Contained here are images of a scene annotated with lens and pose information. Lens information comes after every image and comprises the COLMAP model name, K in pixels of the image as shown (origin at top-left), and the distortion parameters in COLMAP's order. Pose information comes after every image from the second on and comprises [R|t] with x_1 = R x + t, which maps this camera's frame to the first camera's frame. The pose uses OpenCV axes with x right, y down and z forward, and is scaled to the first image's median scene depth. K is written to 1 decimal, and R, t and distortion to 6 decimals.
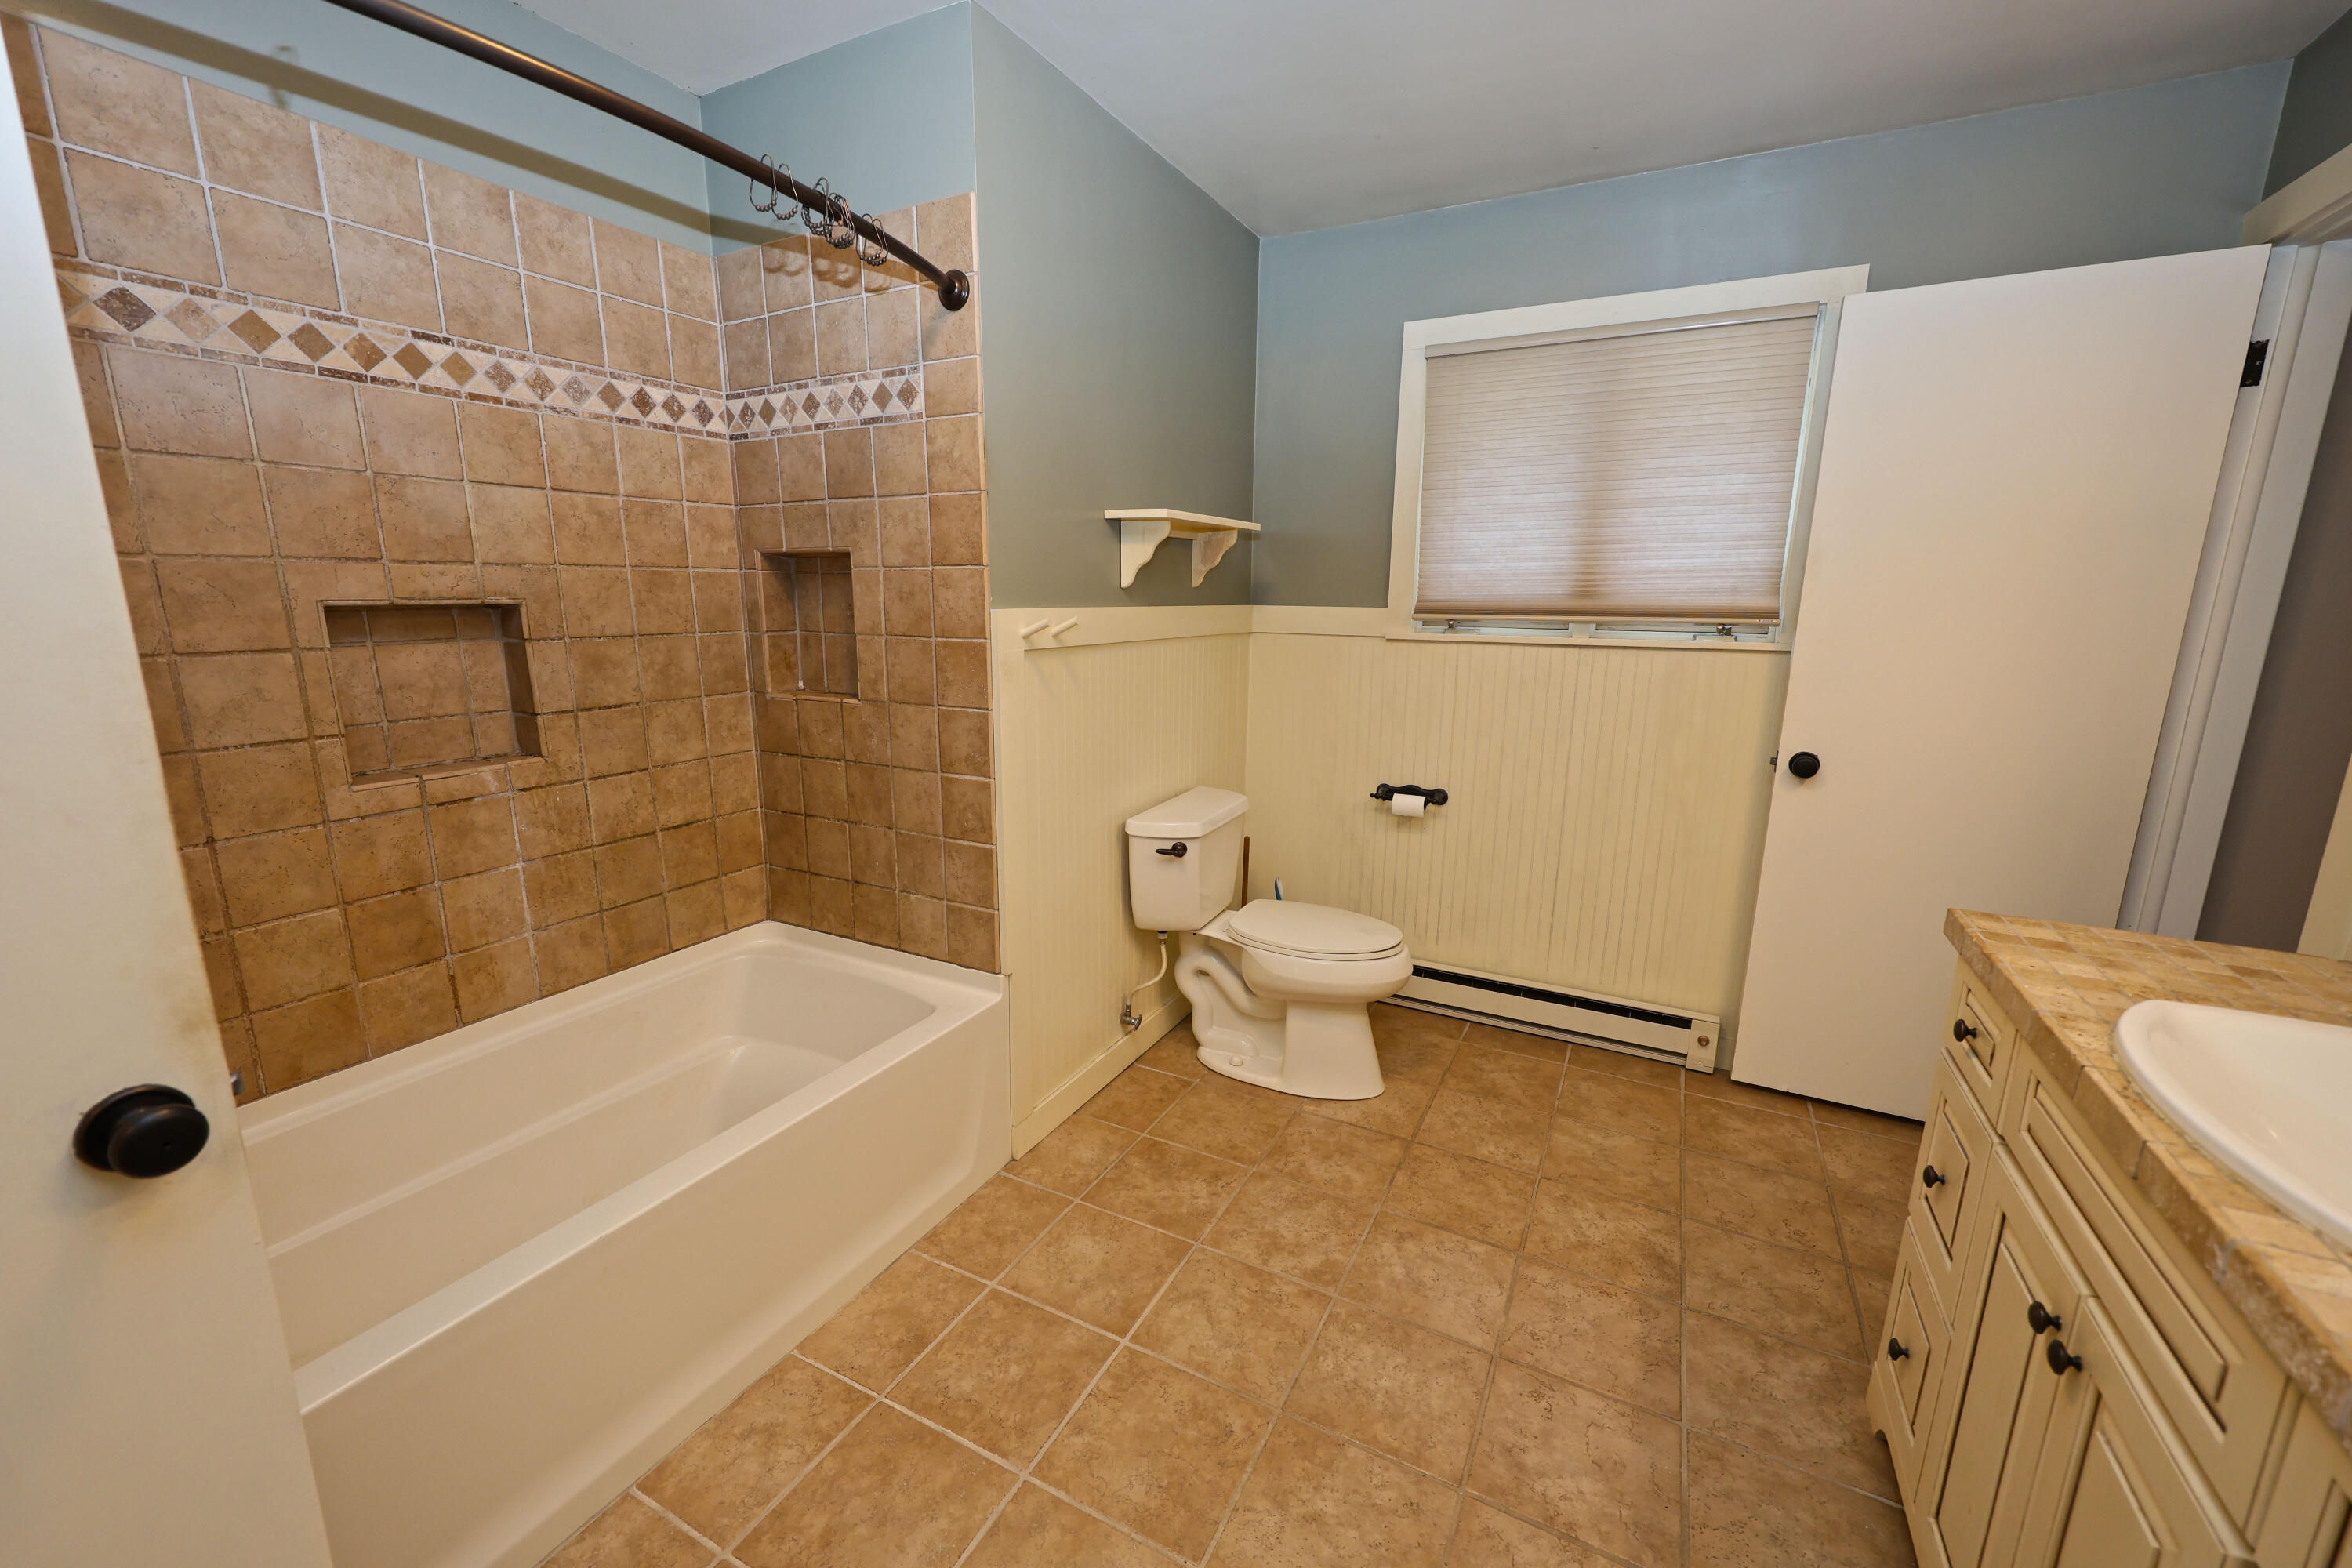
lens RADIAL K [[927.4, 0, 1176.0], [0, 927.4, 784.0], [0, 0, 1]] dist [-0.002112, 0.000097]
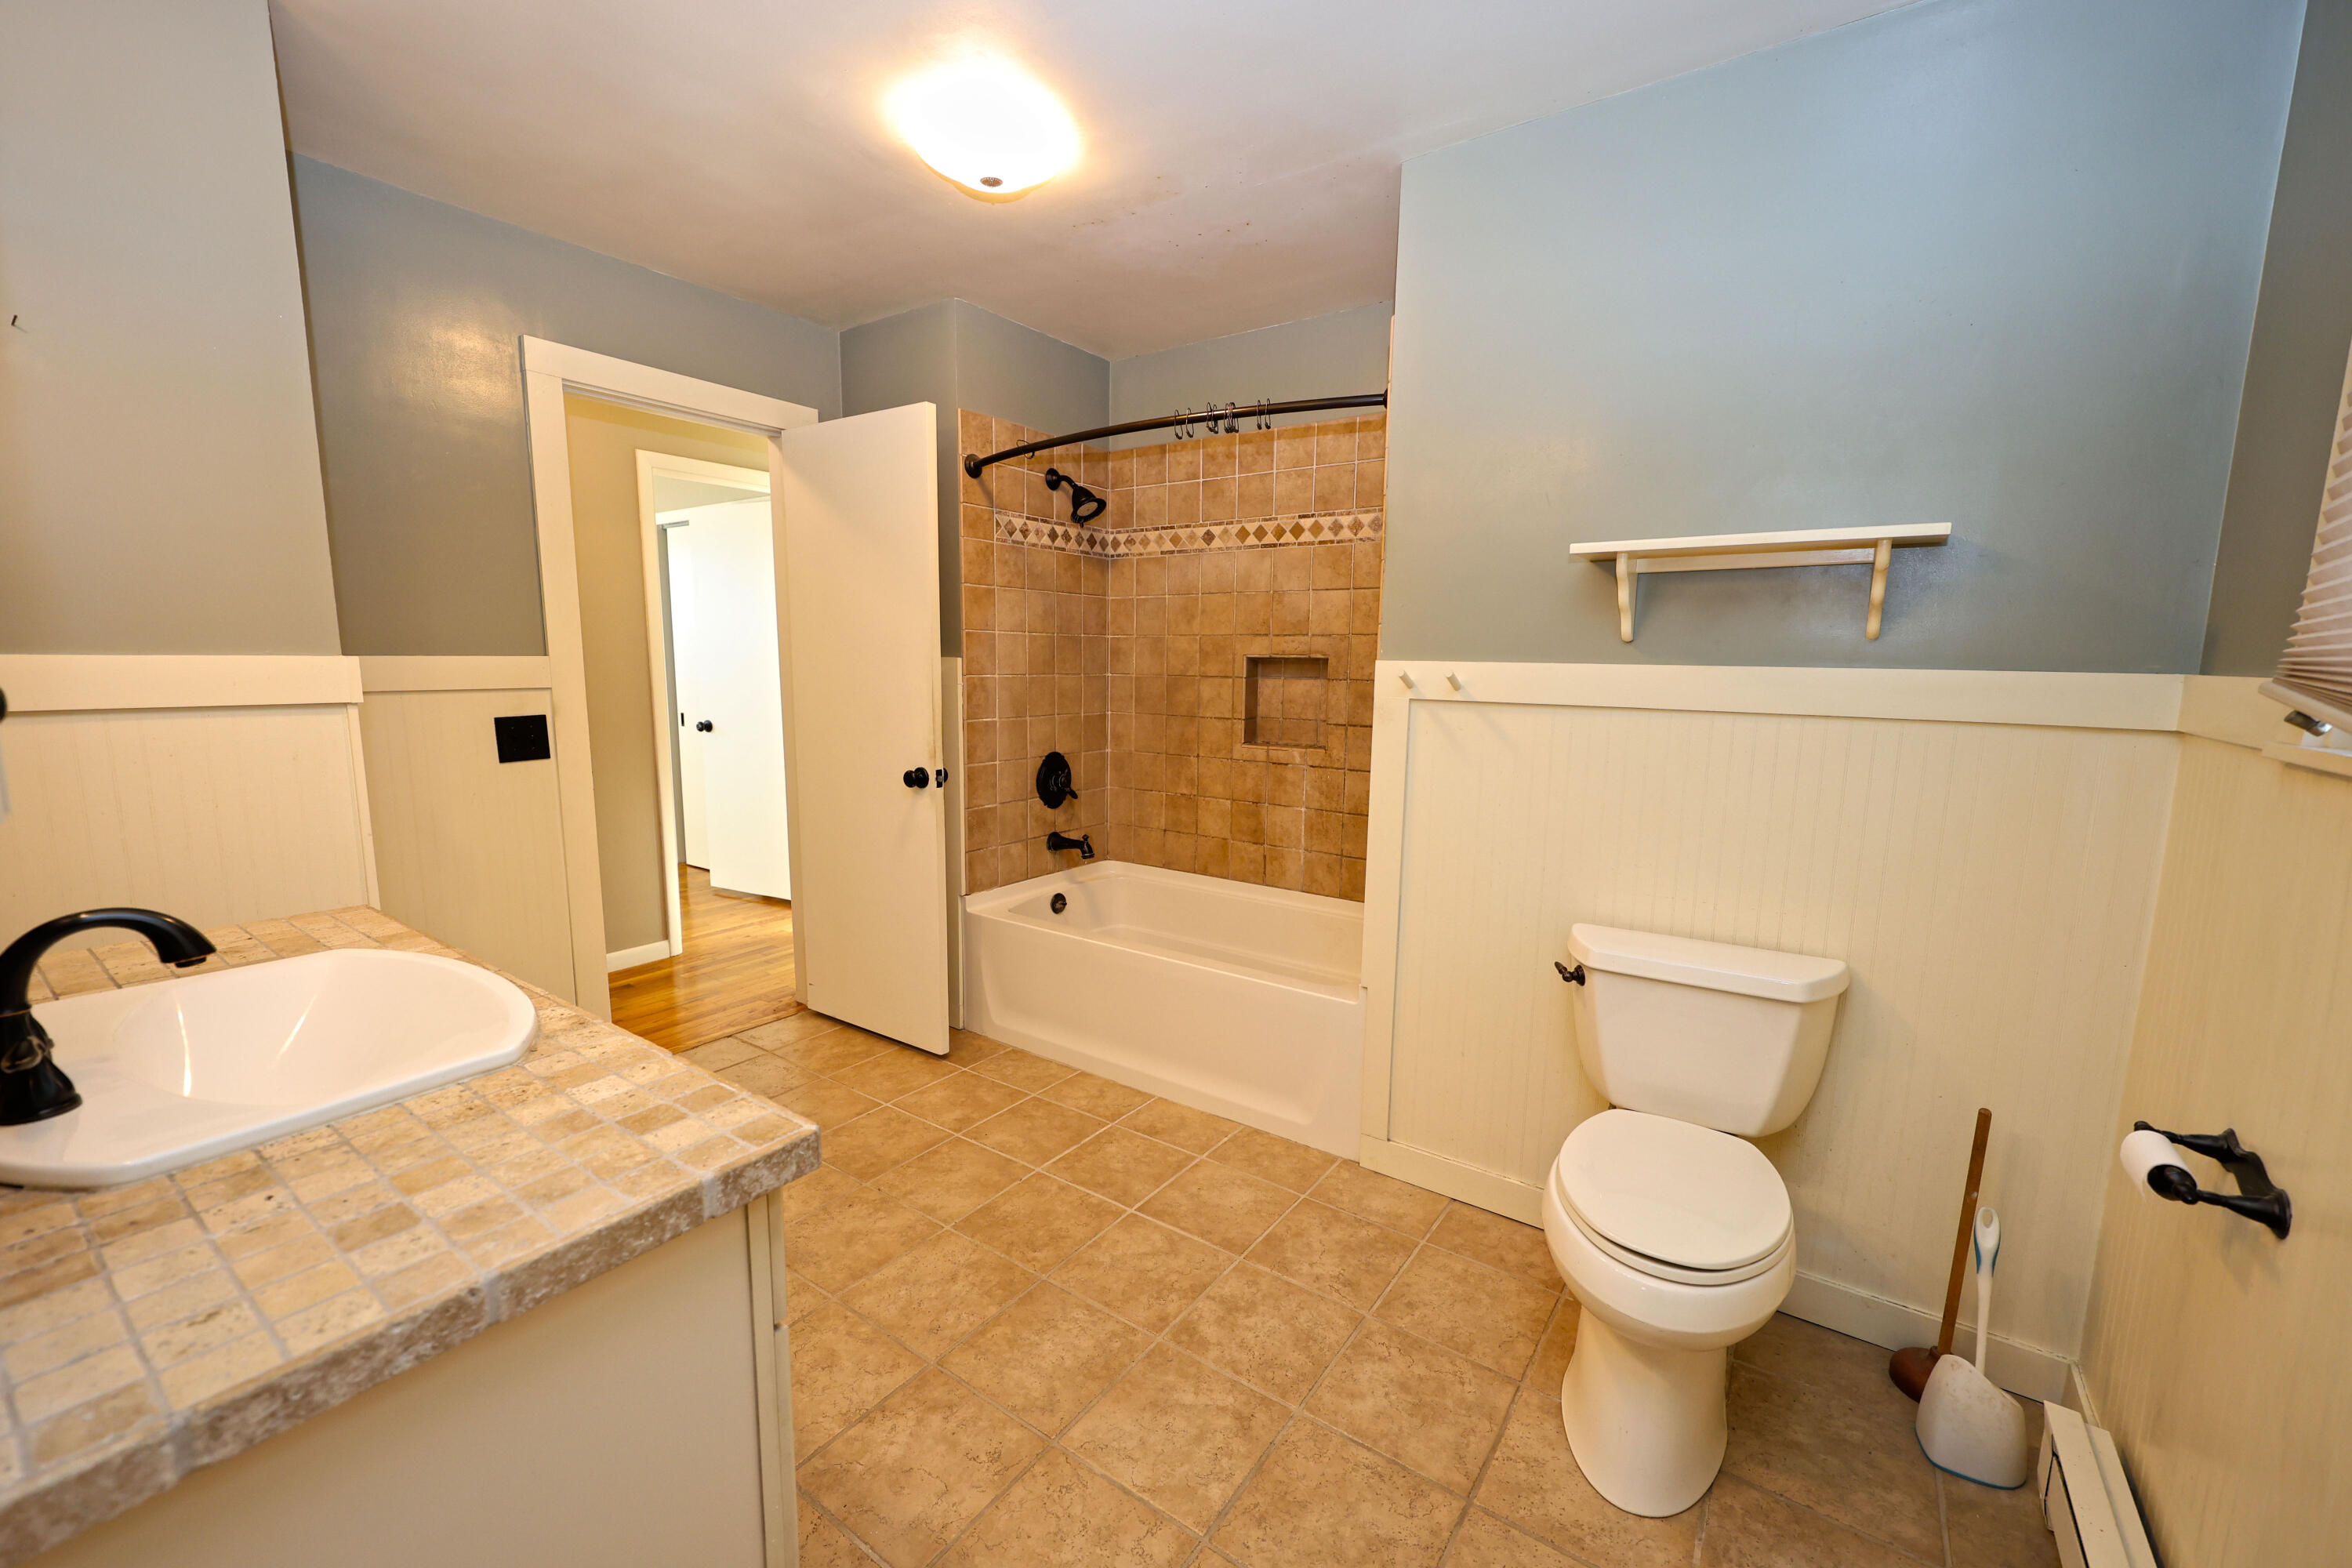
lens RADIAL K [[942.0, 0, 1172.6], [0, 942.0, 784.1], [0, 0, 1]] dist [0.002501, -0.000027]
pose [[-0.121413, 0.122426, -0.985023, 1.190424], [-0.216671, 0.965165, 0.146665, -0.185293], [0.968665, 0.231233, -0.090657, 1.059581]]
